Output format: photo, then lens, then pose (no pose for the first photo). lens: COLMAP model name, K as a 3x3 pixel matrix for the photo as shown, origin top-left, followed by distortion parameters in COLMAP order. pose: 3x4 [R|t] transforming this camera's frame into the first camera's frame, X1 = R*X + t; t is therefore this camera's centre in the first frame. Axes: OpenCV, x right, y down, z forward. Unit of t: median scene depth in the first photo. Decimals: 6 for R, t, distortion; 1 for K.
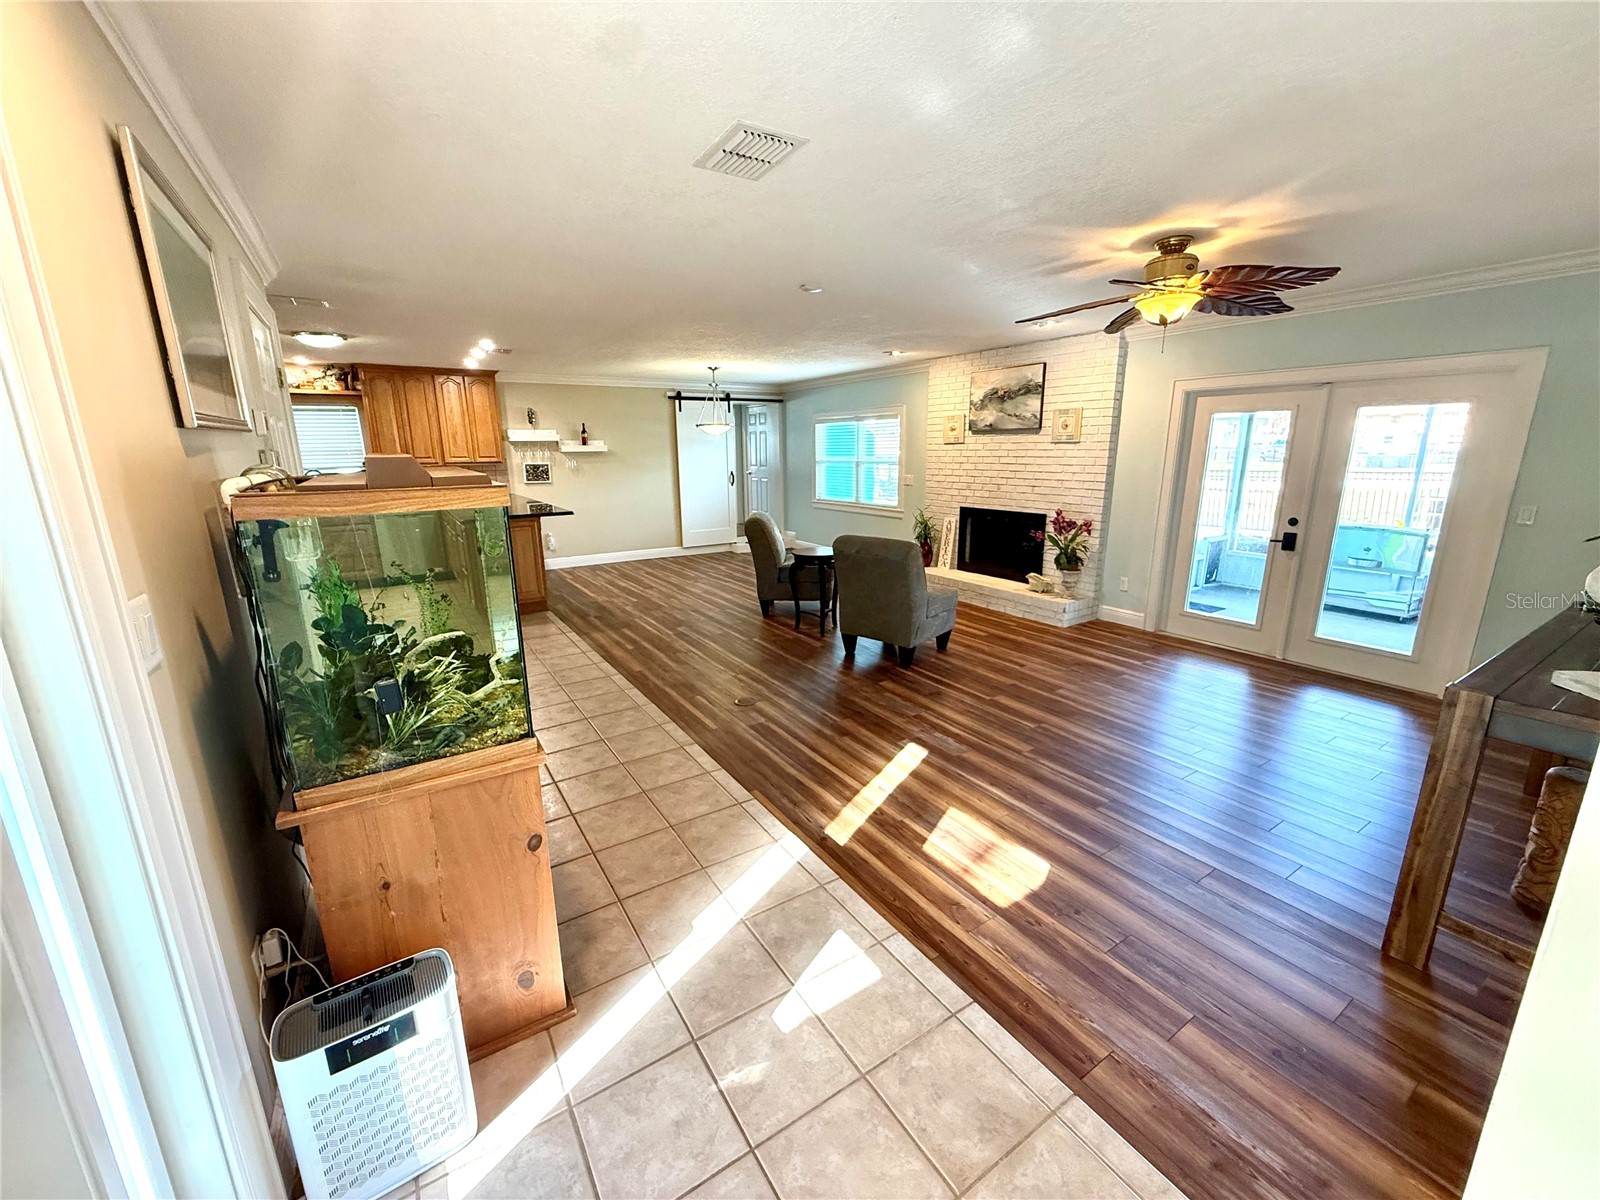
lens RADIAL K [[636.5, 0, 794.8], [0, 636.5, 603.0], [0, 0, 1]] dist [-0.001759, 0.000777]
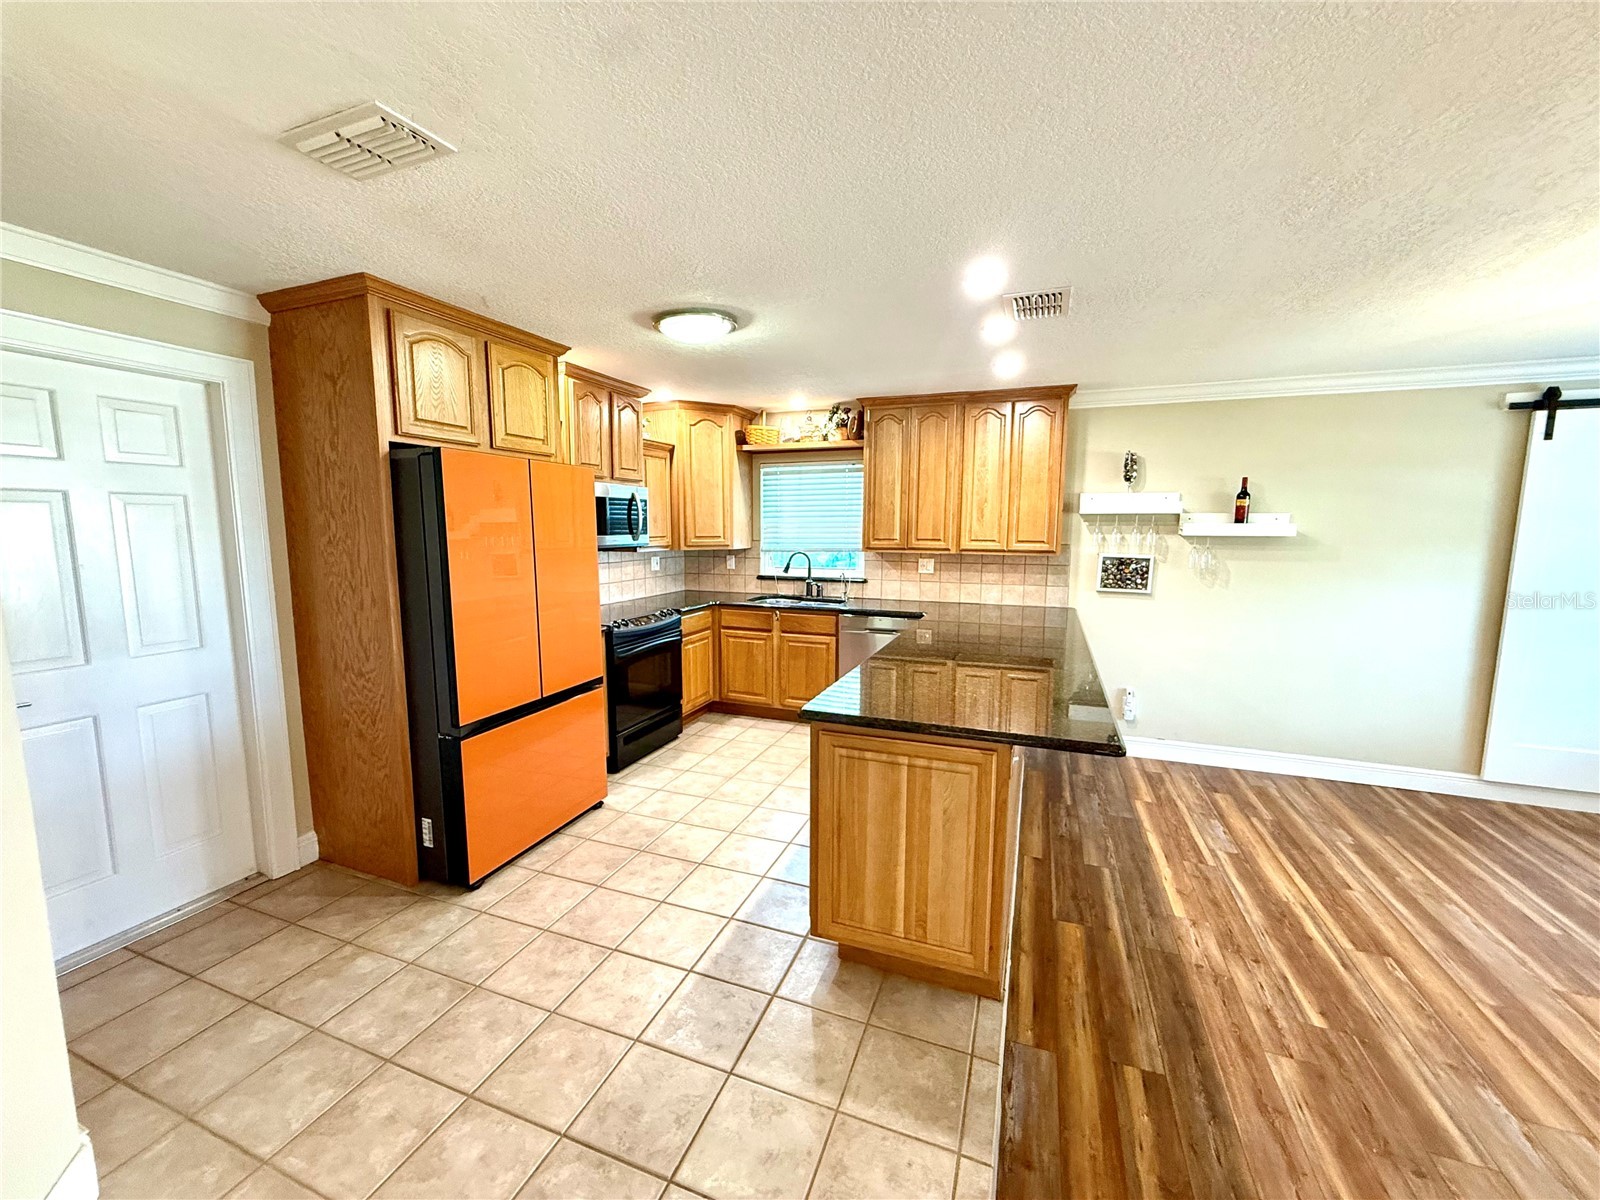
lens RADIAL K [[636.5, 0, 795.4], [0, 636.5, 600.9], [0, 0, 1]] dist [-0.001759, 0.000777]
pose [[0.593012, 0.112842, -0.797247, -0.184296], [-0.201634, 0.979395, -0.011357, -0.153999], [0.779538, 0.167487, 0.603546, 0.604215]]
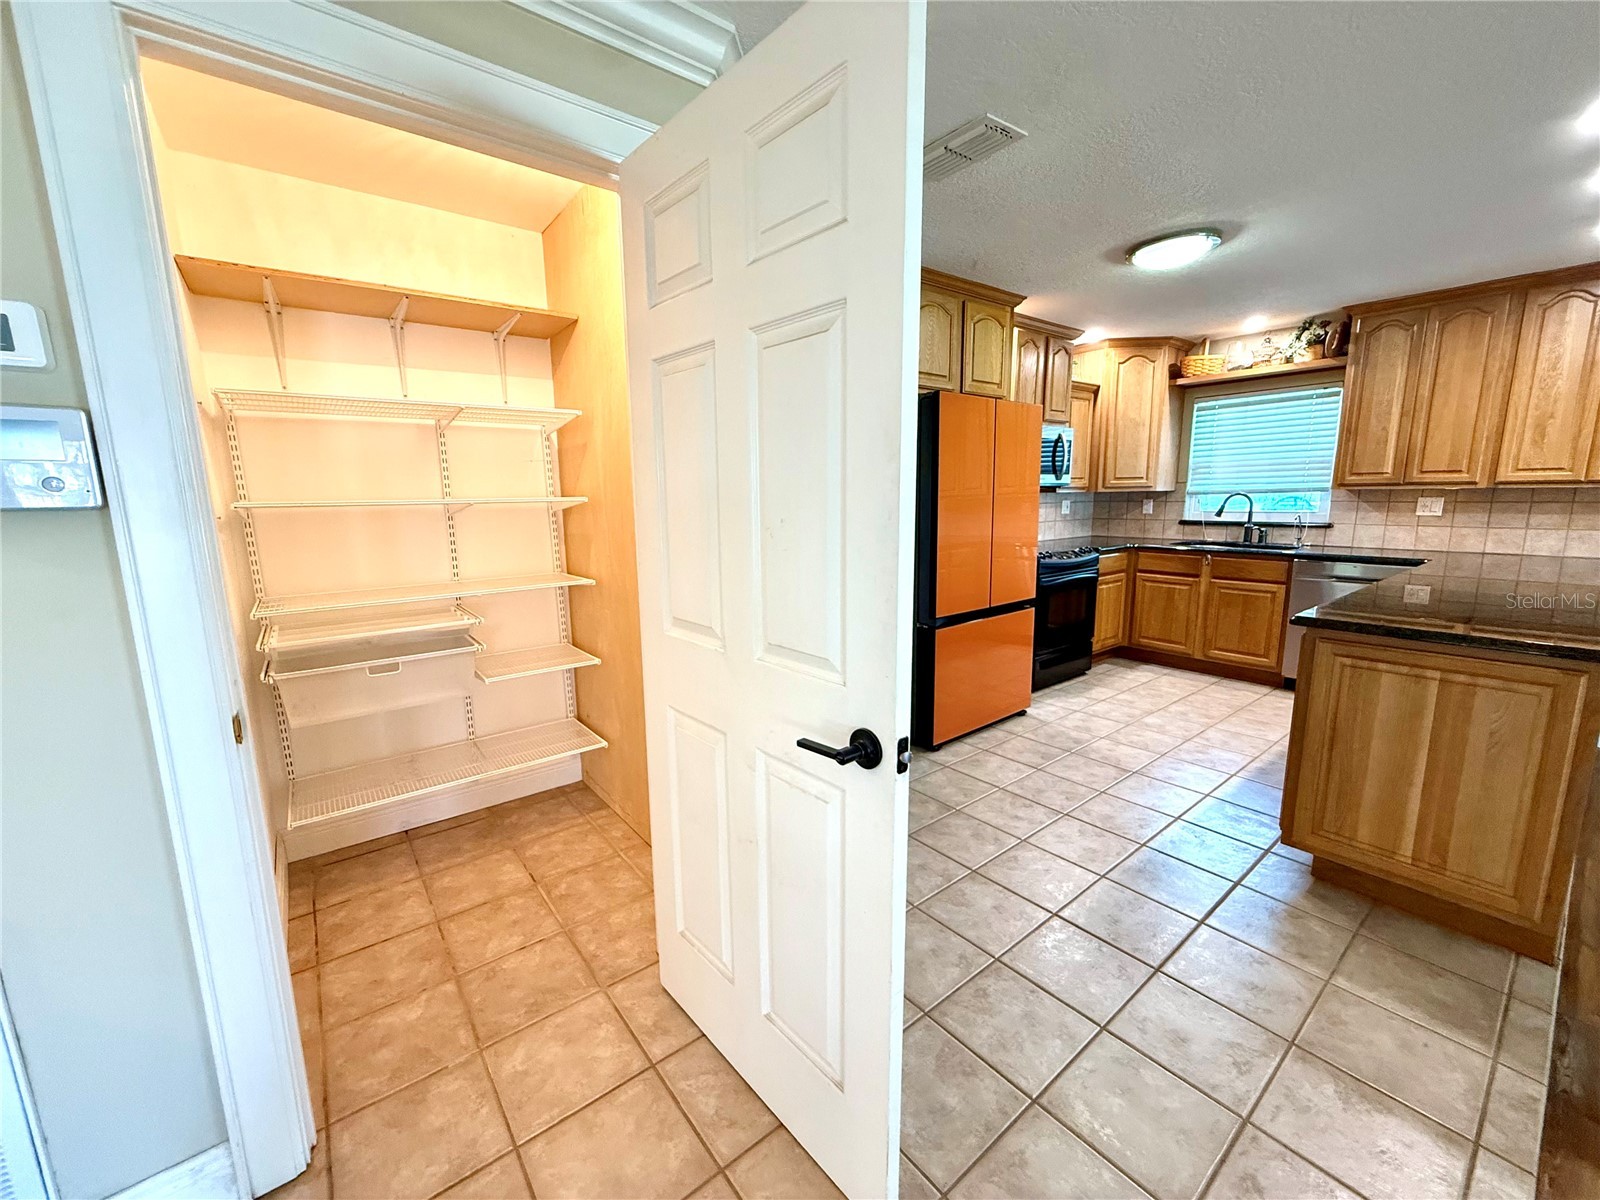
lens RADIAL K [[636.5, 0, 796.5], [0, 636.5, 601.1], [0, 0, 1]] dist [-0.001759, 0.000777]
pose [[0.096330, 0.178922, -0.979136, -0.144388], [-0.222956, 0.962593, 0.153964, -0.106797], [0.970057, 0.203473, 0.132618, 0.523345]]
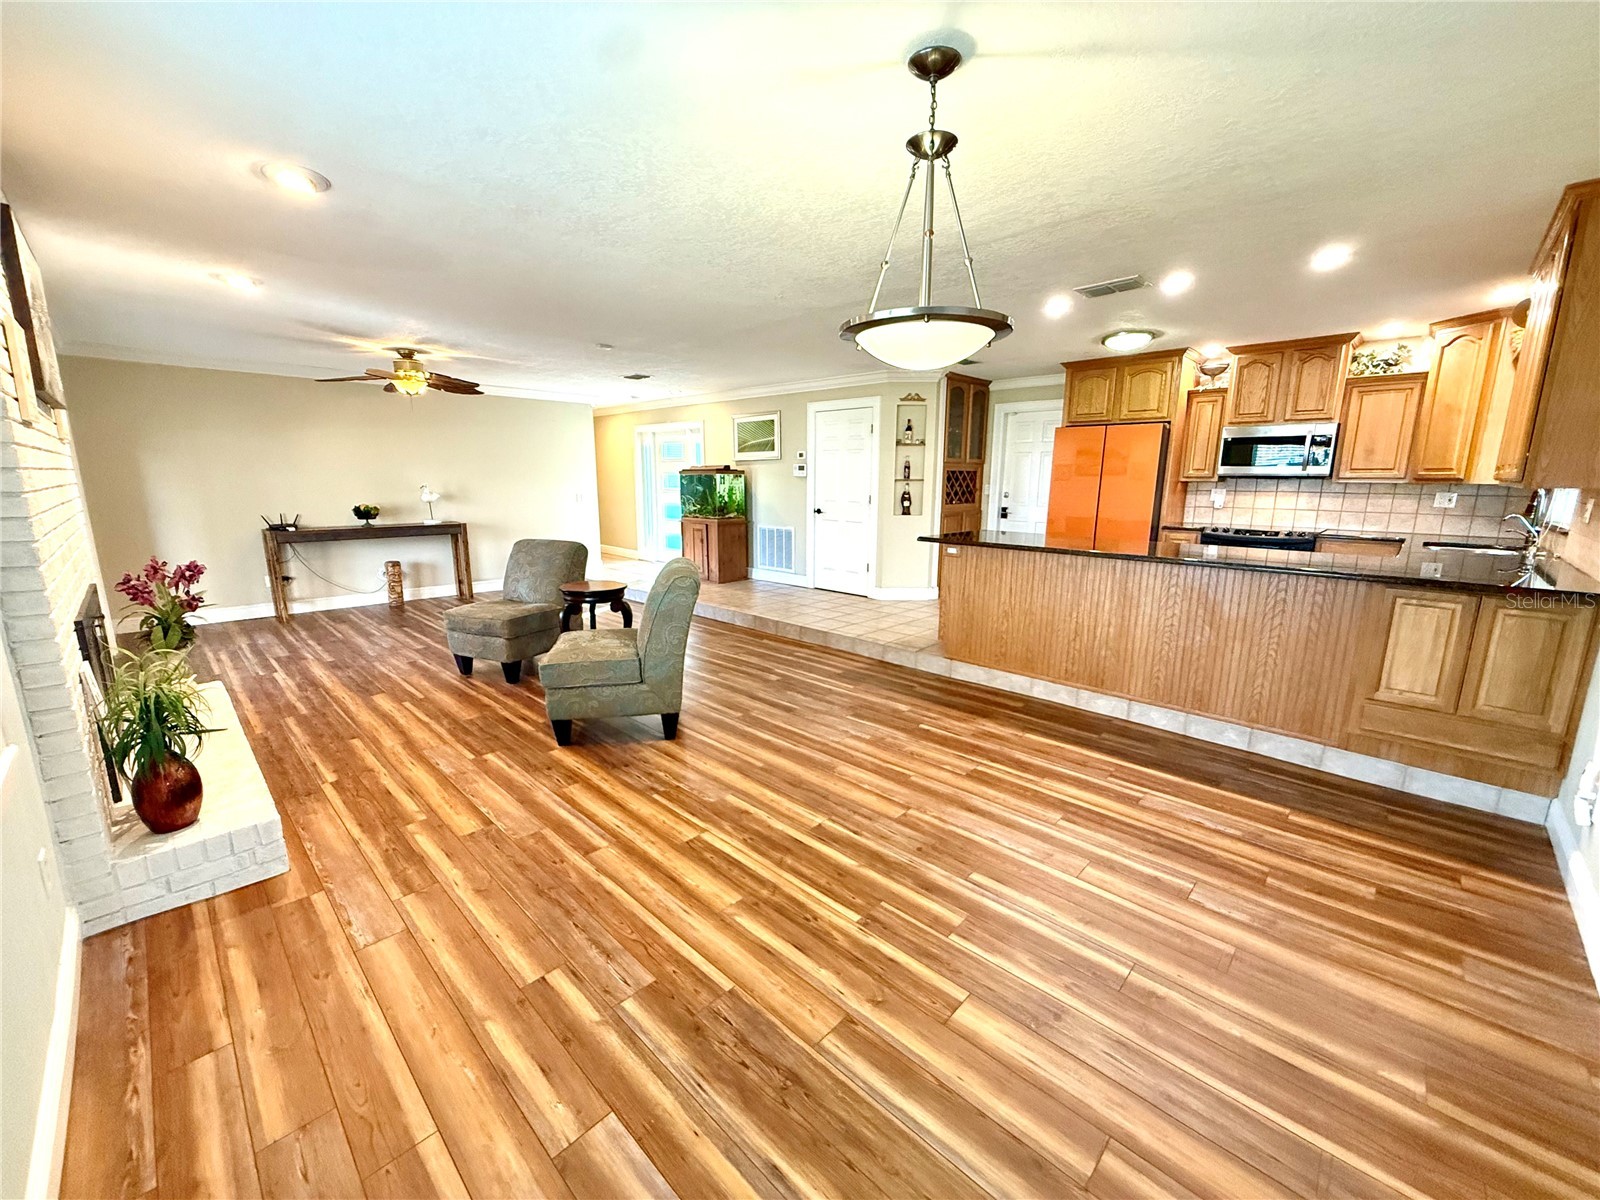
lens RADIAL K [[636.5, 0, 796.6], [0, 636.5, 598.5], [0, 0, 1]] dist [-0.001759, 0.000777]
pose [[-0.973563, 0.050472, -0.222772, -0.027500], [-0.047491, 0.909243, 0.413549, -0.338113], [0.223427, 0.413195, -0.882808, 1.466485]]
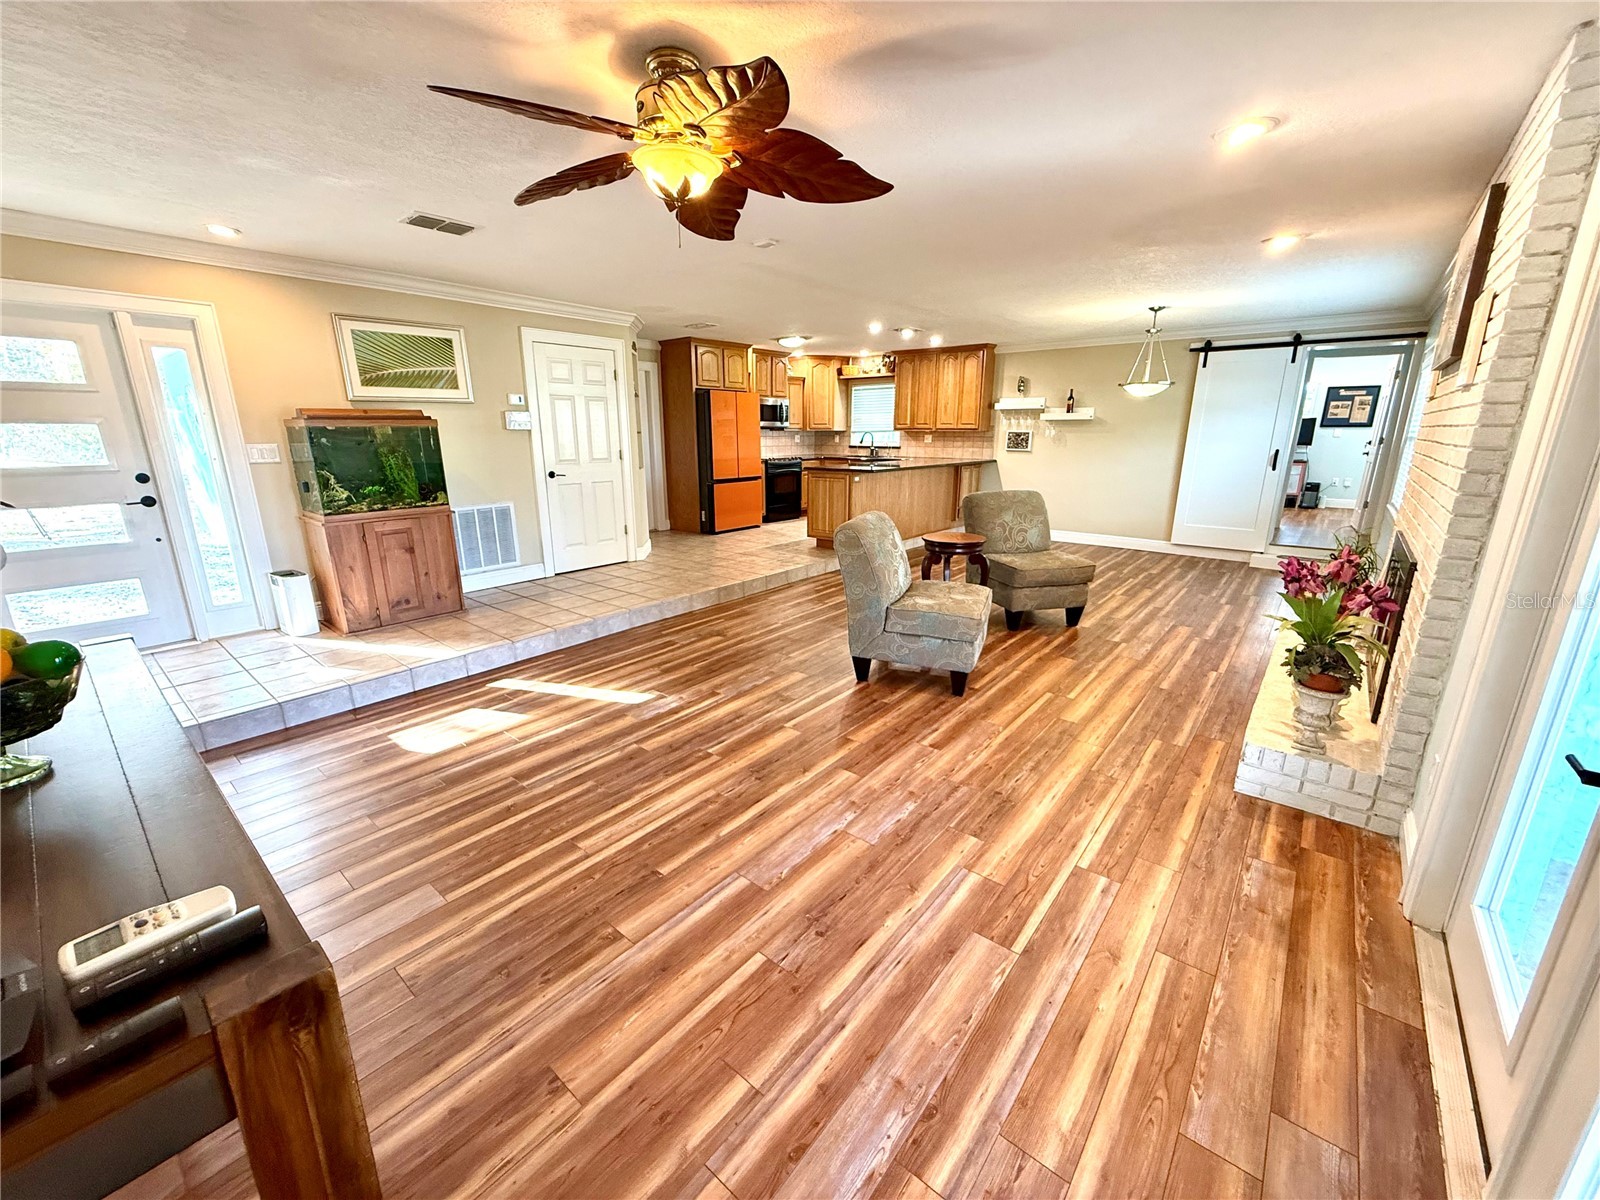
lens RADIAL K [[636.5, 0, 794.2], [0, 636.5, 603.8], [0, 0, 1]] dist [-0.001759, 0.000777]
pose [[0.300041, 0.264317, -0.916576, 0.621748], [-0.229822, 0.952573, 0.199466, -0.096528], [0.925828, 0.150802, 0.346557, 0.447578]]
